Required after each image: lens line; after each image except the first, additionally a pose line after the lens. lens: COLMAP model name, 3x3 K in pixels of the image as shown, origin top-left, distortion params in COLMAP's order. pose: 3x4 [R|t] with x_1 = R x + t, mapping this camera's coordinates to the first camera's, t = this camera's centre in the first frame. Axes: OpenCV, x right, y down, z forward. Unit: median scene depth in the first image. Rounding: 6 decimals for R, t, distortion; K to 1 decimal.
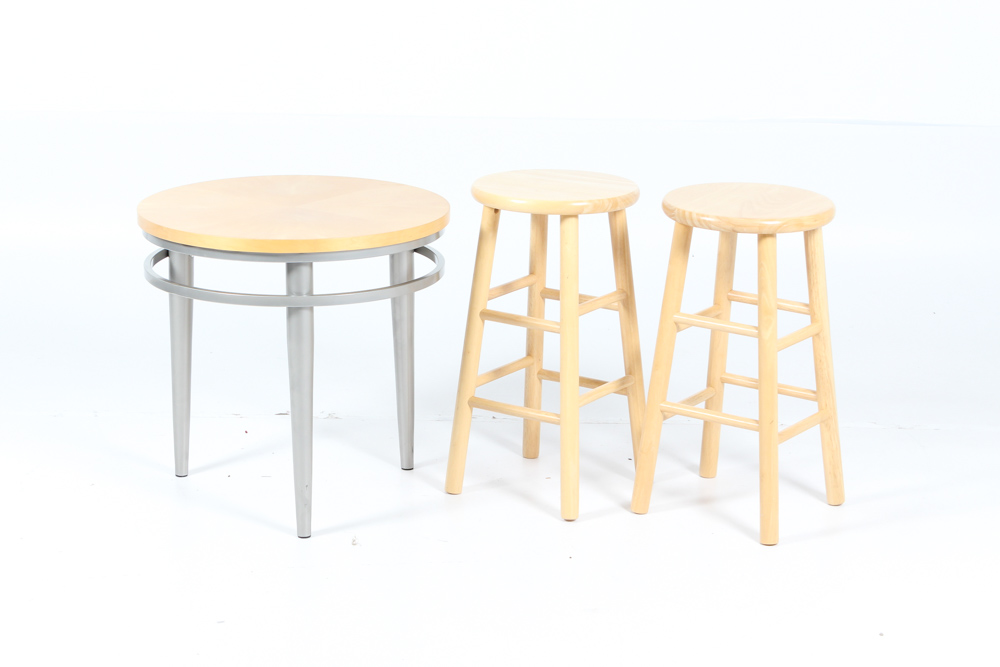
lens RADIAL K [[1597.3, 0, 496.0], [0, 1597.3, 290.3], [0, 0, 1]] dist [-0.003595, -0.012078]
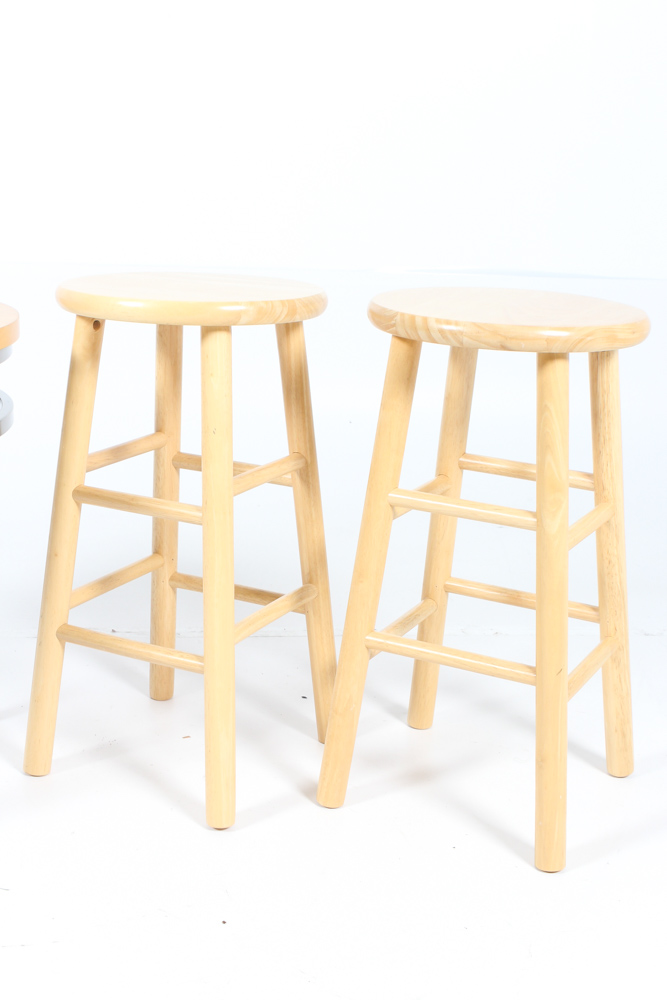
lens RADIAL K [[1439.1, 0, 333.5], [0, 1439.1, 500.0], [0, 0, 1]] dist [-0.004869, -0.009918]
pose [[0.991395, -0.009724, 0.130545, 0.017296], [0.006517, 0.999667, 0.024972, 0.003993], [-0.130745, -0.023906, 0.991128, 0.430366]]
